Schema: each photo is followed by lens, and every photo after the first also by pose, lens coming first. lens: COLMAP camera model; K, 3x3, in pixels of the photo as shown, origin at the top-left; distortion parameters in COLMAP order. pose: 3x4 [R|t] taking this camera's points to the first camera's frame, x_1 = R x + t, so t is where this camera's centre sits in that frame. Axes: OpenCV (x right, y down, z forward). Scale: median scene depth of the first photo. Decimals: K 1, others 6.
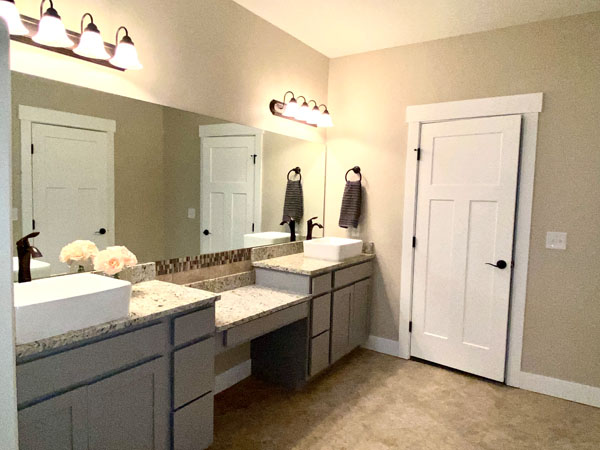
lens RADIAL K [[411.3, 0, 300.0], [0, 411.3, 225.0], [0, 0, 1]] dist [0.007010, -0.000506]
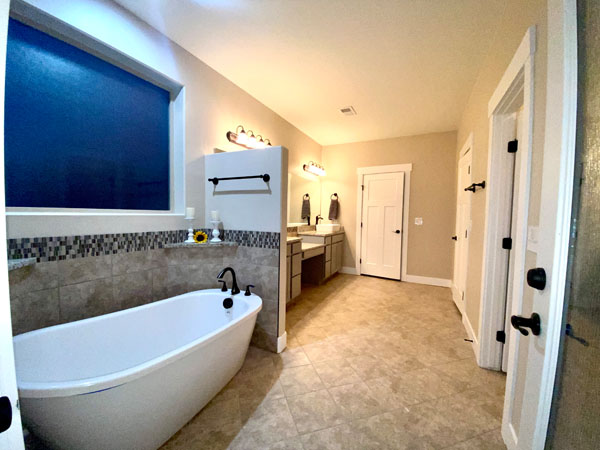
lens RADIAL K [[243.2, 0, 300.0], [0, 243.2, 225.0], [0, 0, 1]] dist [0.026718, -0.022800]
pose [[0.993593, -0.013979, 0.112149, -0.261465], [0.017356, 0.999423, -0.029190, 0.088029], [-0.111676, 0.030949, 0.993263, -0.396426]]
